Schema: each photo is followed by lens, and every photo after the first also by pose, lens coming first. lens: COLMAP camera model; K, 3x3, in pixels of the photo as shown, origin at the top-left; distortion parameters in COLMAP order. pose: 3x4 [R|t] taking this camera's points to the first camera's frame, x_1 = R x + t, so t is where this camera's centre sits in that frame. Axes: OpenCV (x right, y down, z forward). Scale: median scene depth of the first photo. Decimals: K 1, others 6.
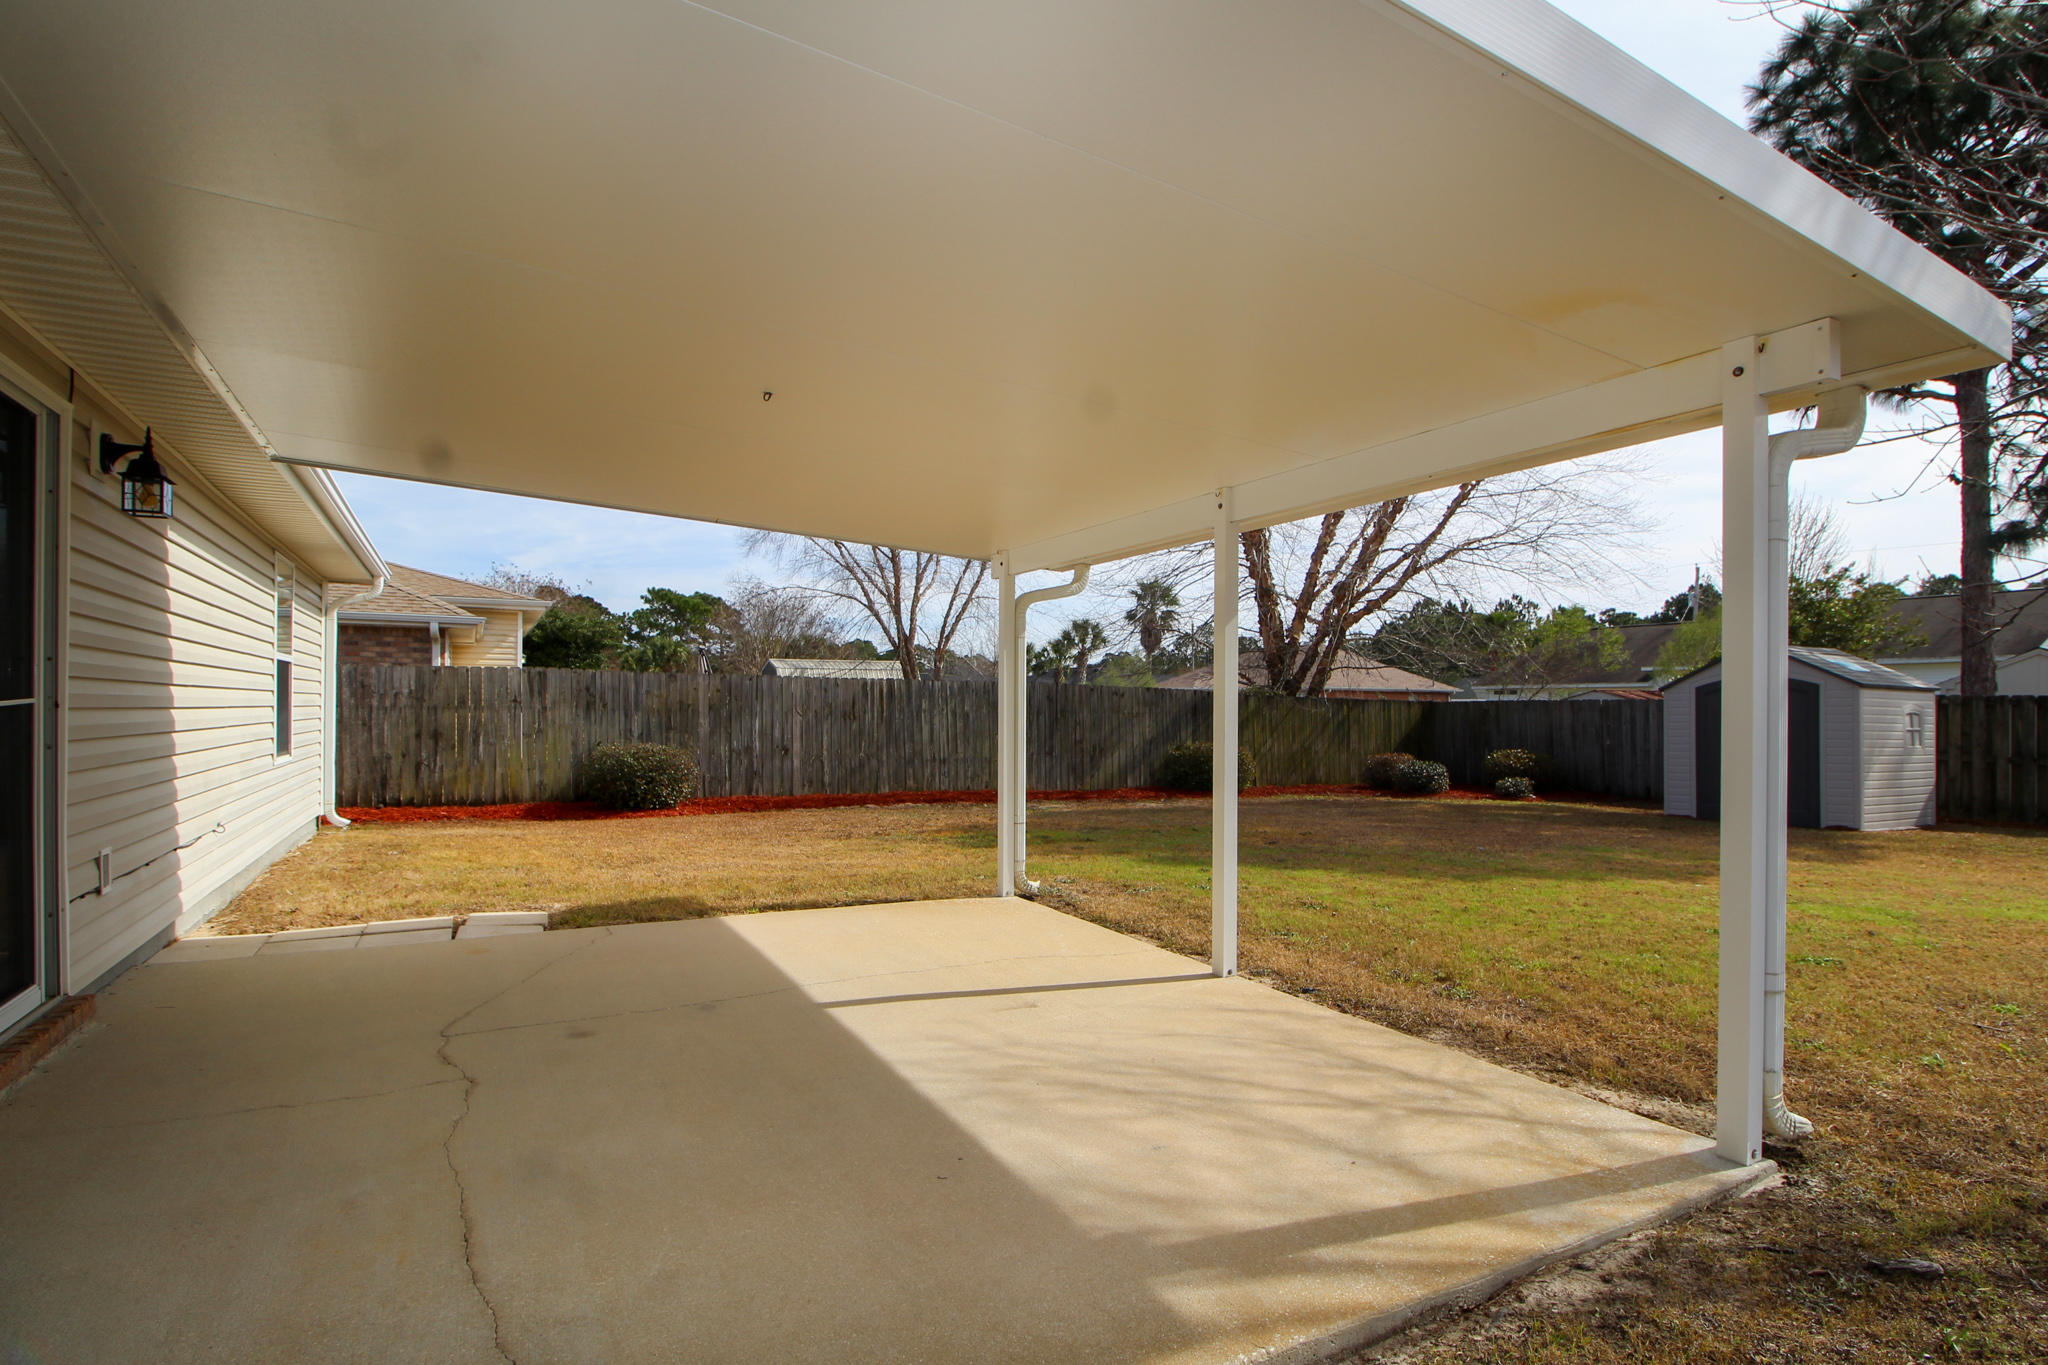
lens RADIAL K [[983.3, 0, 1019.3], [0, 983.3, 702.8], [0, 0, 1]] dist [-0.025705, -0.000621]
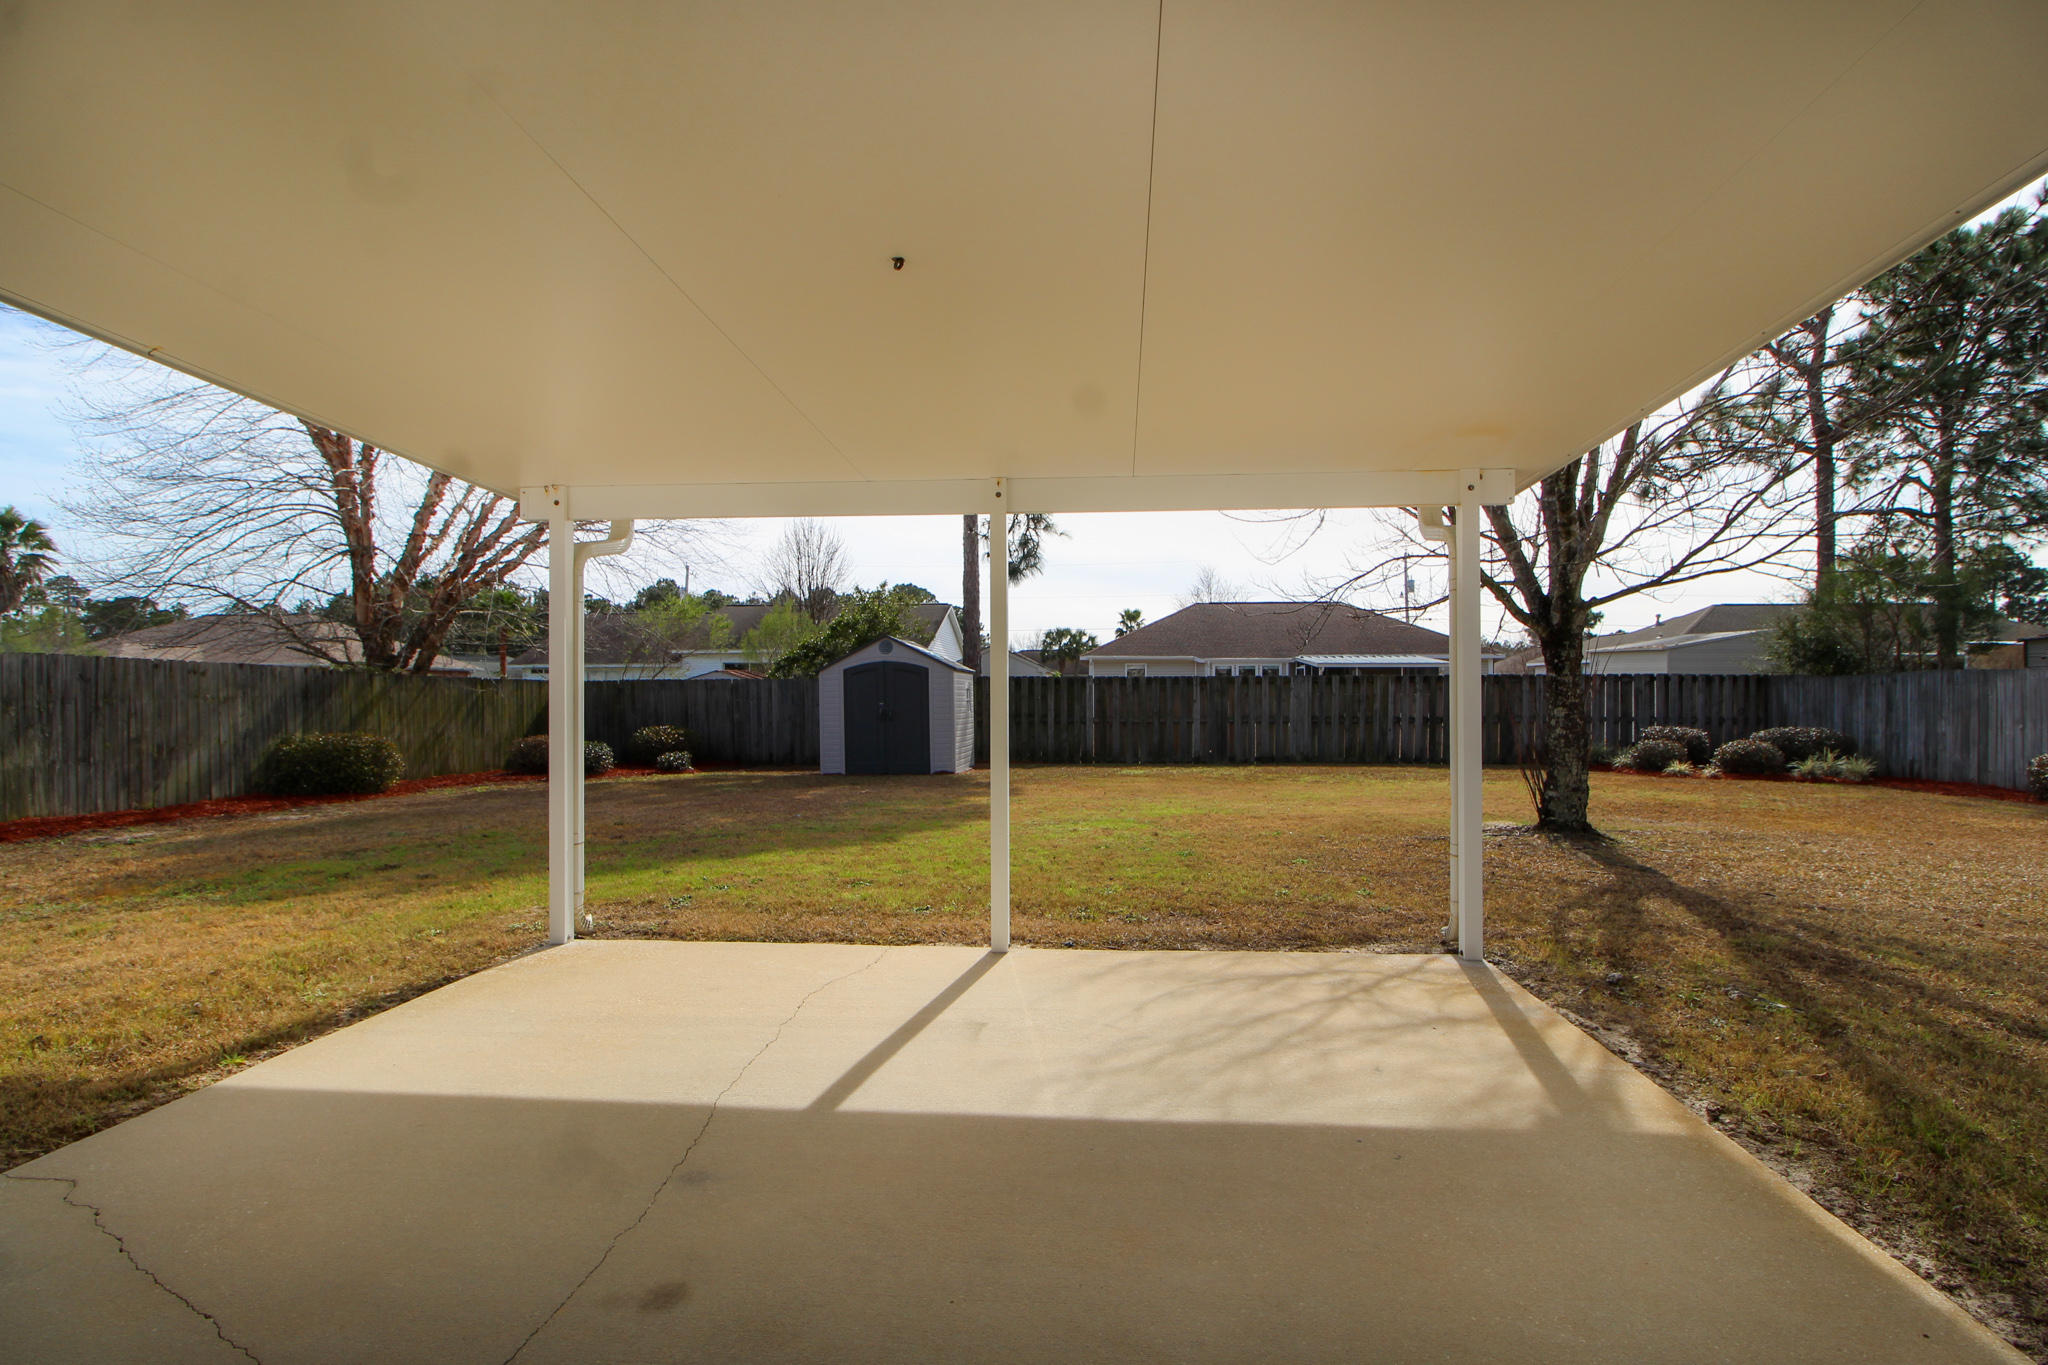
lens RADIAL K [[983.3, 0, 977.9], [0, 983.3, 676.4], [0, 0, 1]] dist [-0.025705, -0.000621]
pose [[0.555234, 0.000290, 0.831694, -0.455208], [0.004343, 0.999985, -0.003247, -0.002024], [-0.831683, 0.005415, 0.555225, 0.324948]]
